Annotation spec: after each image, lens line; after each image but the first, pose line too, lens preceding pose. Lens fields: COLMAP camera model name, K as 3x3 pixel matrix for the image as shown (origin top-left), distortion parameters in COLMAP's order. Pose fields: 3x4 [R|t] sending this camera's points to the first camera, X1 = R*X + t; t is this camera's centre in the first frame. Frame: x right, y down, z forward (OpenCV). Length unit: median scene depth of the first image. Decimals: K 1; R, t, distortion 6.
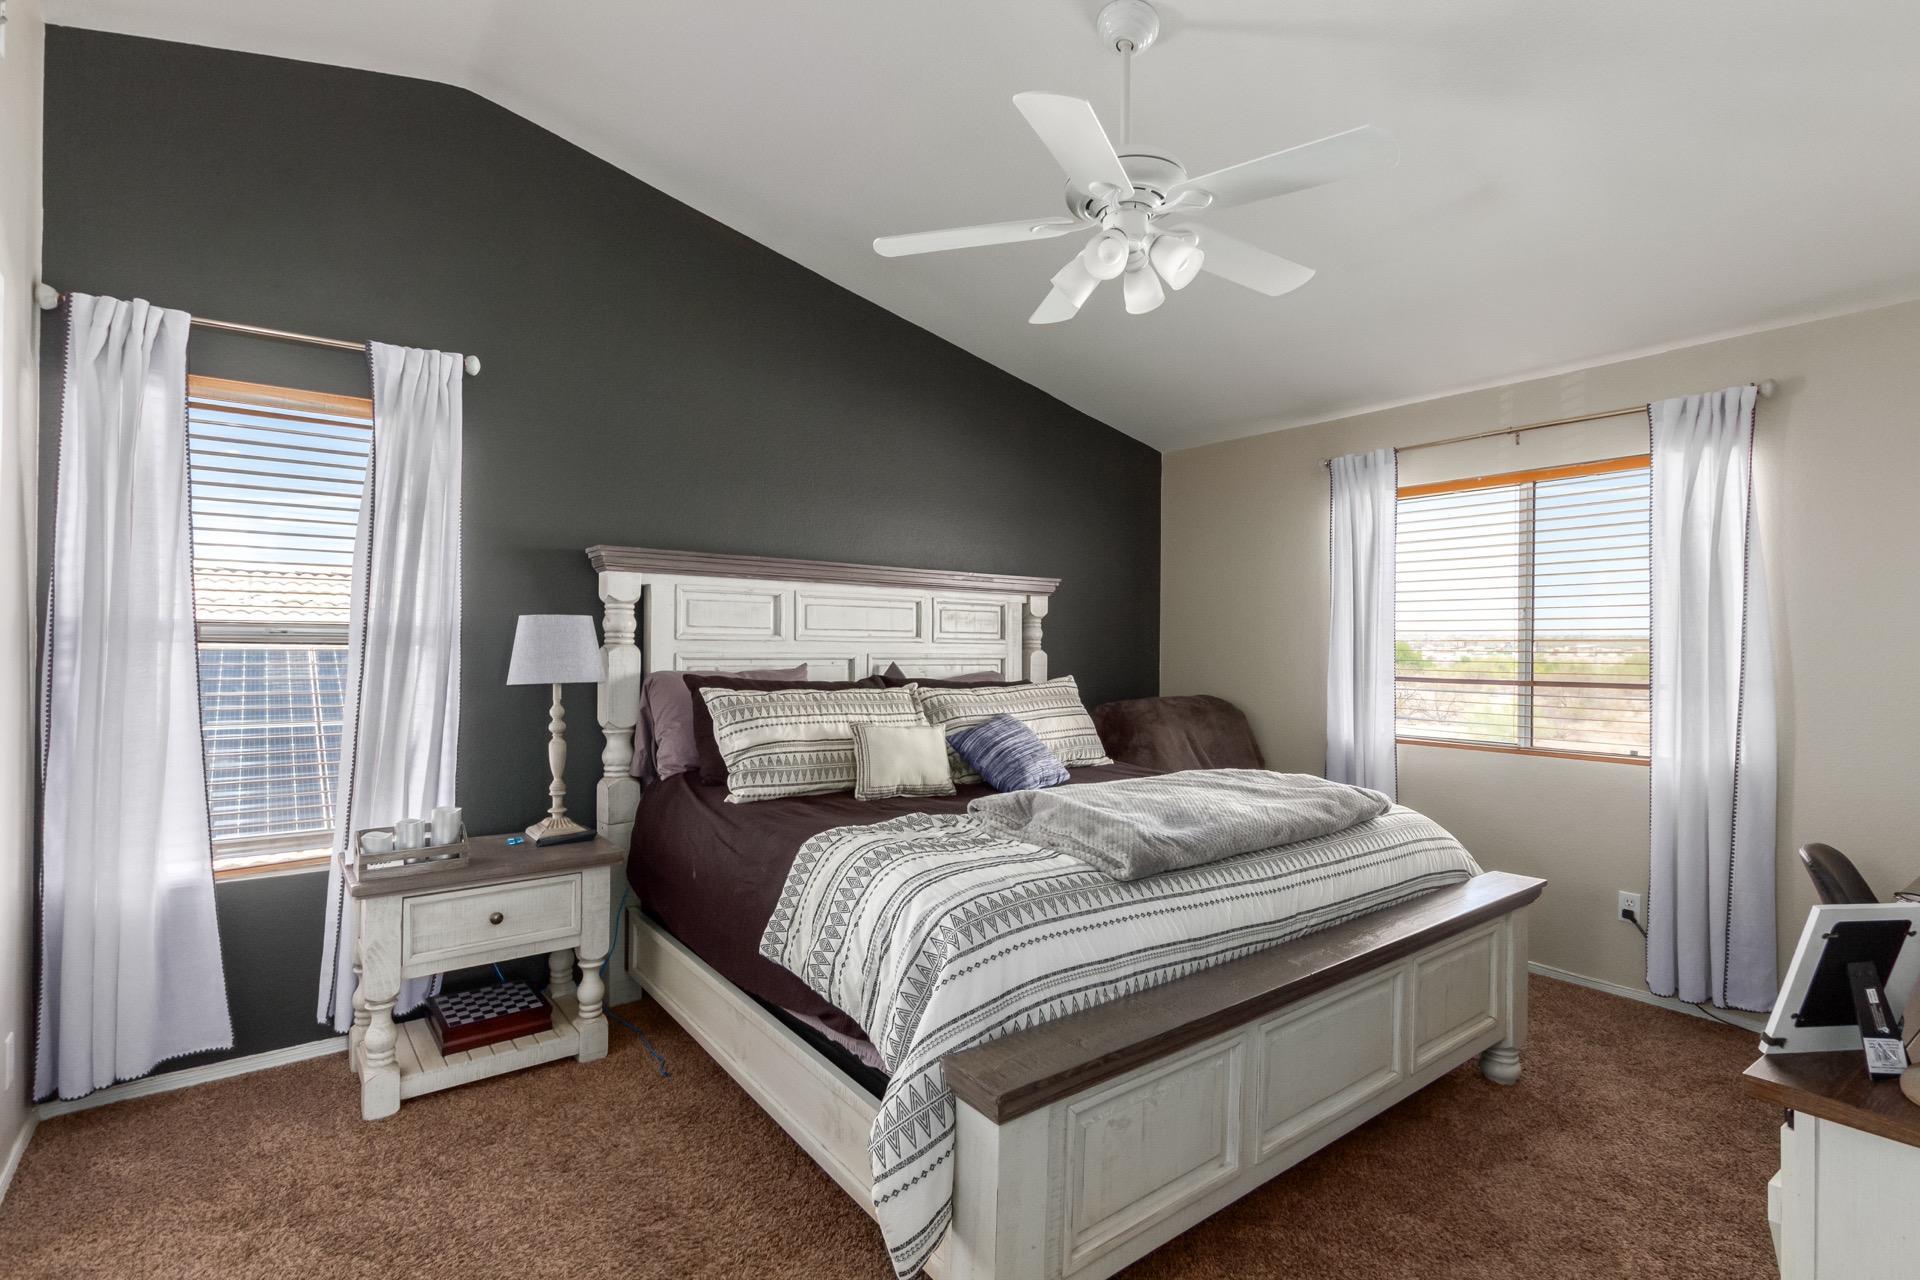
lens RADIAL K [[875.3, 0, 963.7], [0, 875.3, 647.1], [0, 0, 1]] dist [0.001450, 0.000054]
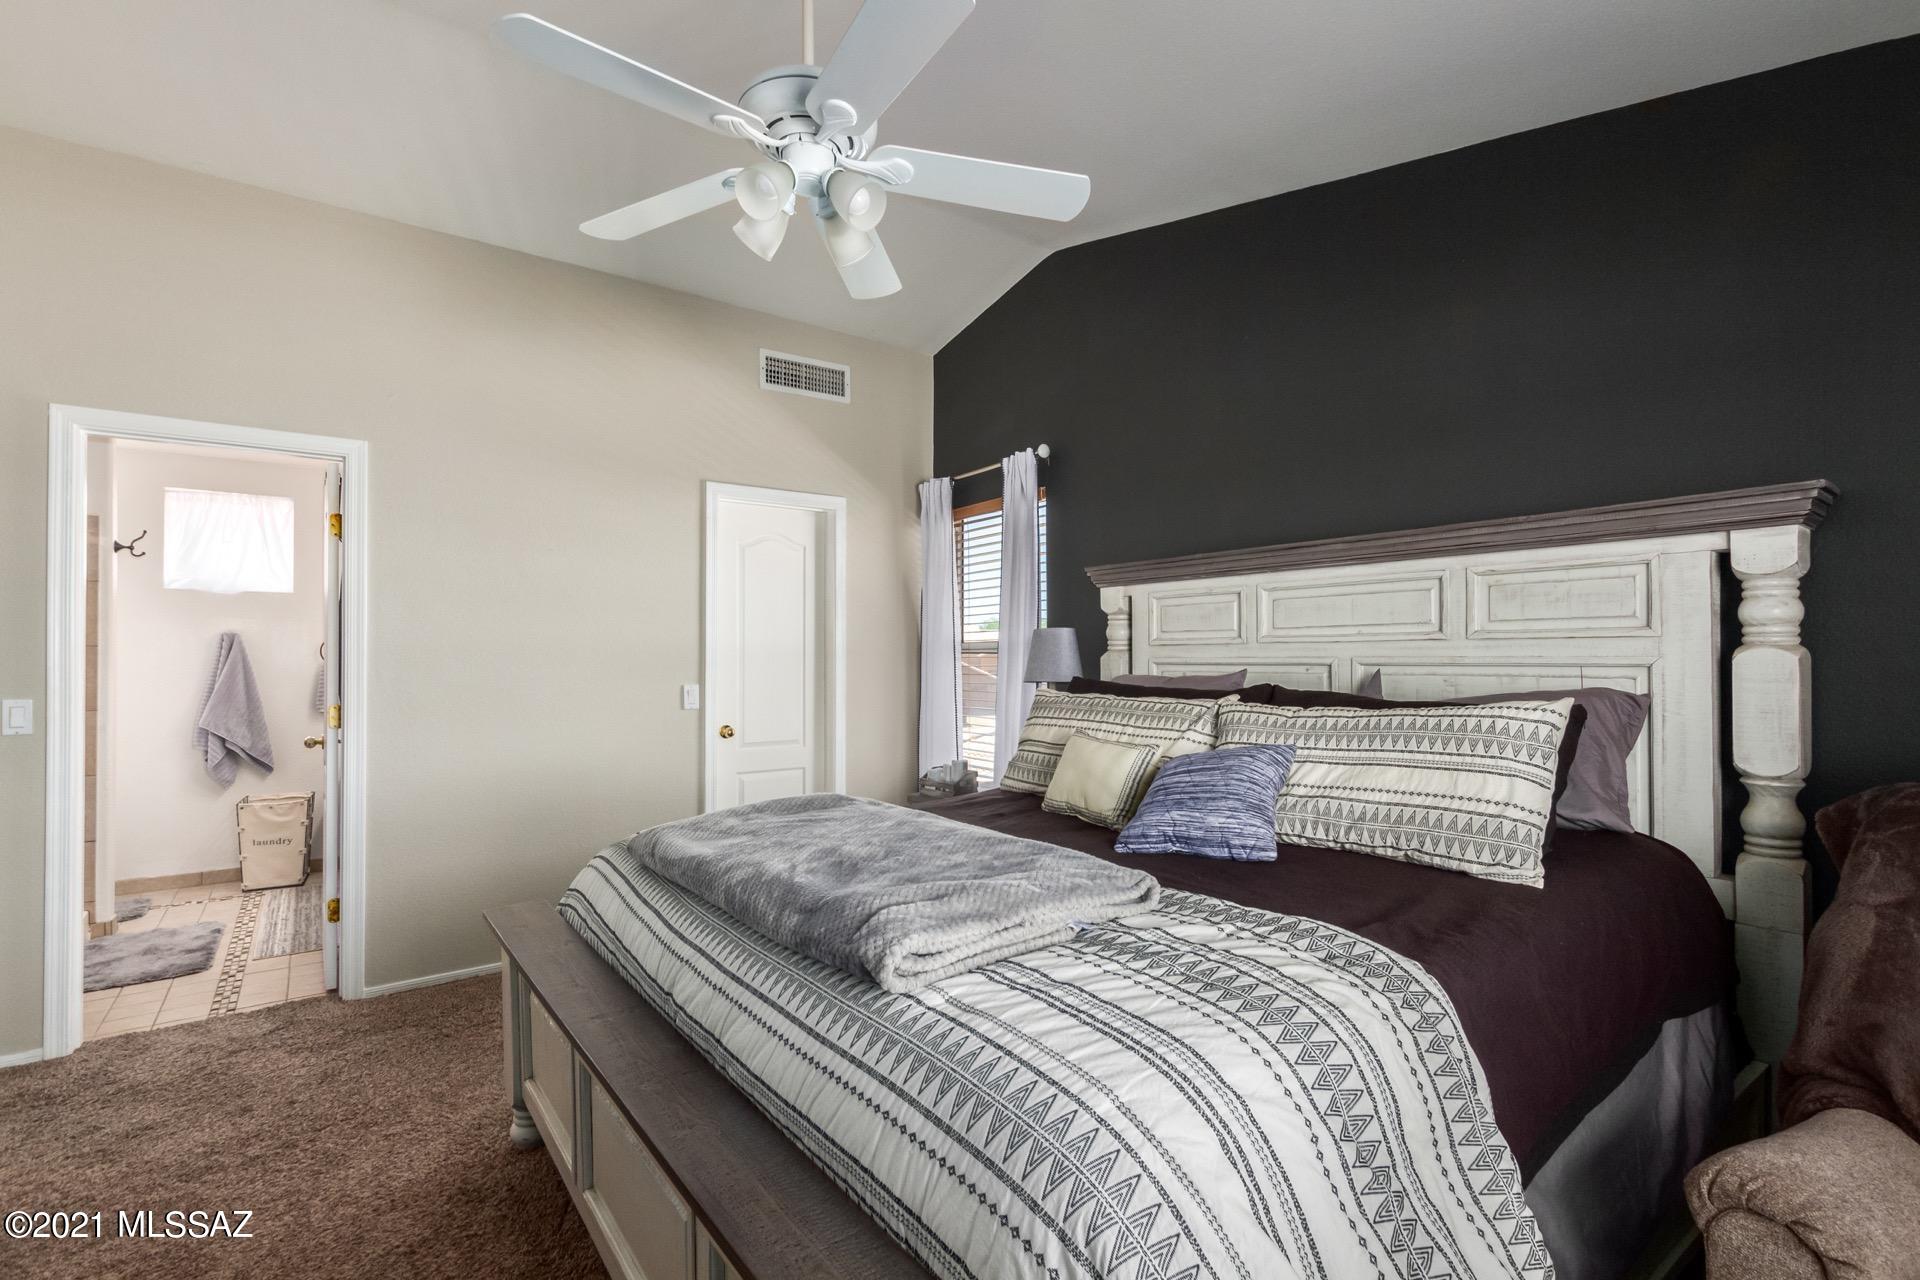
lens RADIAL K [[875.3, 0, 963.7], [0, 875.3, 647.1], [0, 0, 1]] dist [0.001450, 0.000054]
pose [[-0.022809, -0.014150, -0.999640, 0.661474], [0.014113, 0.999796, -0.014475, 0.004770], [0.999640, -0.014438, -0.022605, 0.725008]]
